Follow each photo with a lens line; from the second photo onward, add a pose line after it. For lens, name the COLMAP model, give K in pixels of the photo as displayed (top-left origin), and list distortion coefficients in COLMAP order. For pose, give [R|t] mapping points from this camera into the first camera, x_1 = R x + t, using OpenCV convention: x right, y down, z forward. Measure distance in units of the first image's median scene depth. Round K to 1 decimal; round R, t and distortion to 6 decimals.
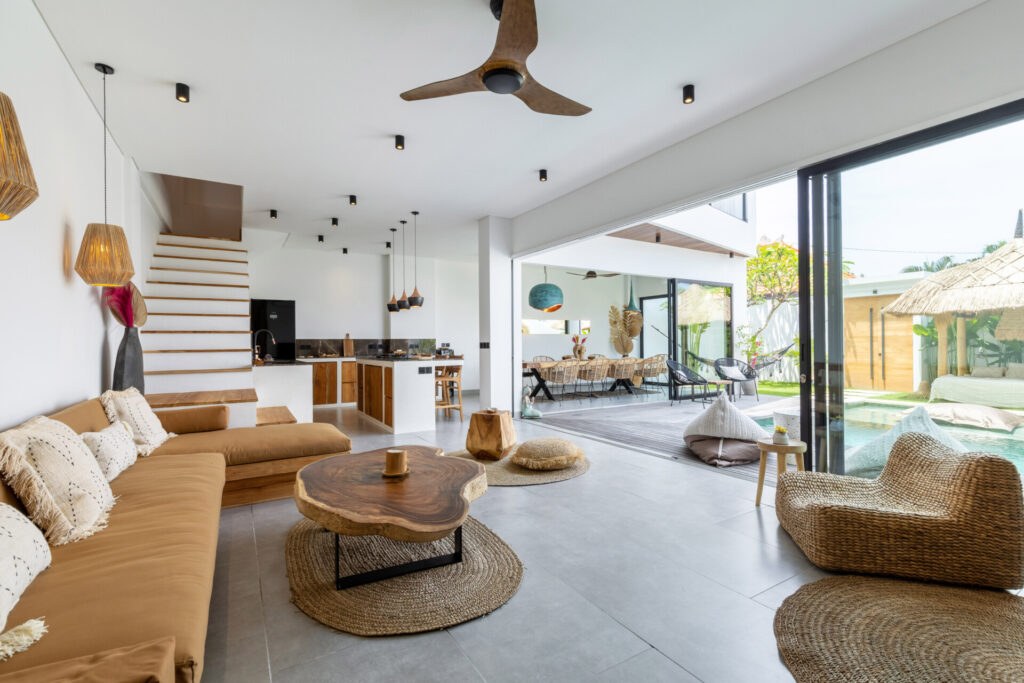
lens RADIAL K [[464.6, 0, 513.8], [0, 464.6, 346.0], [0, 0, 1]] dist [-0.000207, 0.000120]
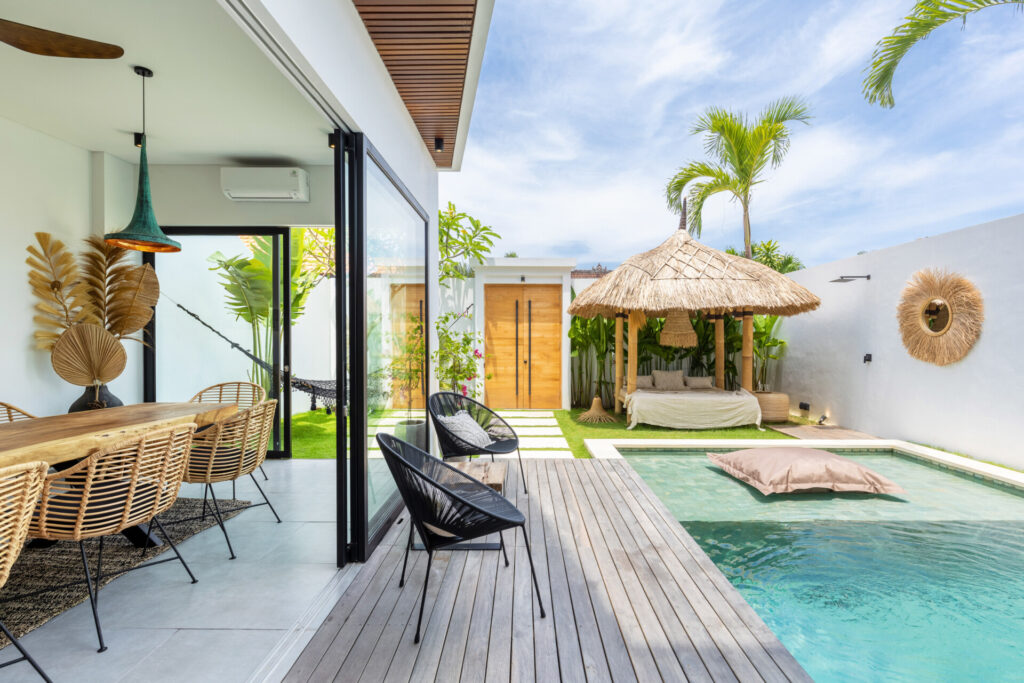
lens RADIAL K [[478.3, 0, 516.1], [0, 478.3, 340.0], [0, 0, 1]] dist [-0.001196, -0.000782]
pose [[0.530615, 0.004789, 0.847600, 0.115846], [-0.003086, 0.999988, -0.003718, -0.014564], [-0.847608, -0.000643, 0.530623, 0.593807]]
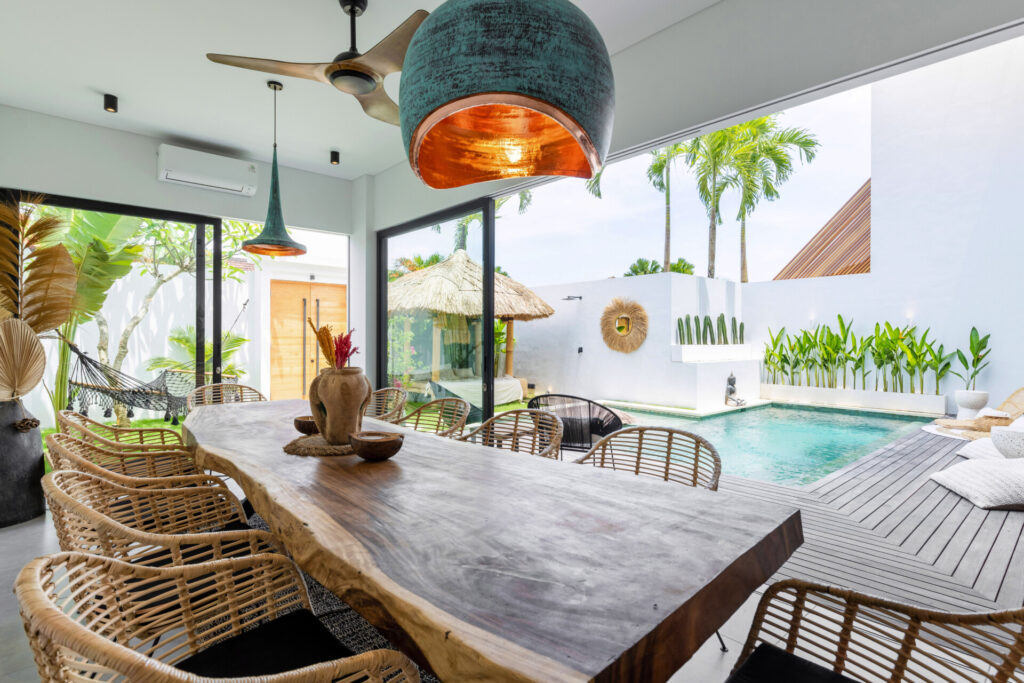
lens RADIAL K [[519.2, 0, 513.0], [0, 519.2, 337.1], [0, 0, 1]] dist [-0.002302, -0.000268]
pose [[-0.175733, 0.007134, 0.984412, -0.093579], [0.001470, 0.999975, -0.006985, -0.013769], [-0.984437, 0.000219, -0.175739, 0.822786]]
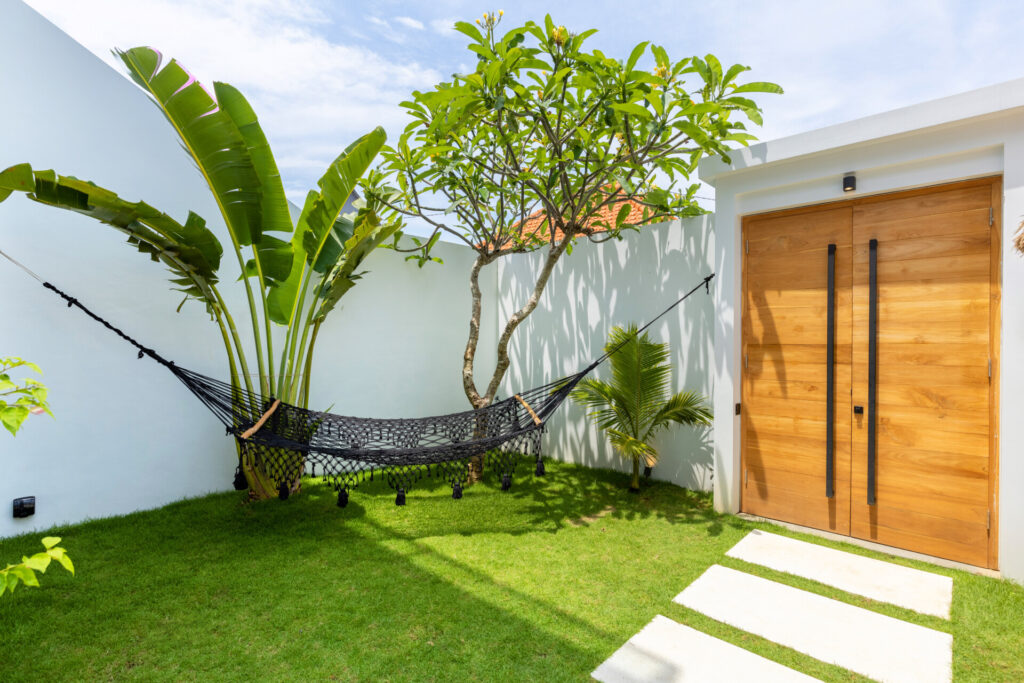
lens RADIAL K [[478.3, 0, 513.1], [0, 478.3, 342.9], [0, 0, 1]] dist [-0.001196, -0.000782]
pose [[0.965102, 0.014178, 0.261490, 0.509789], [-0.014485, 0.999895, -0.000753, -0.018562], [-0.261473, -0.003061, 0.965206, 0.773179]]
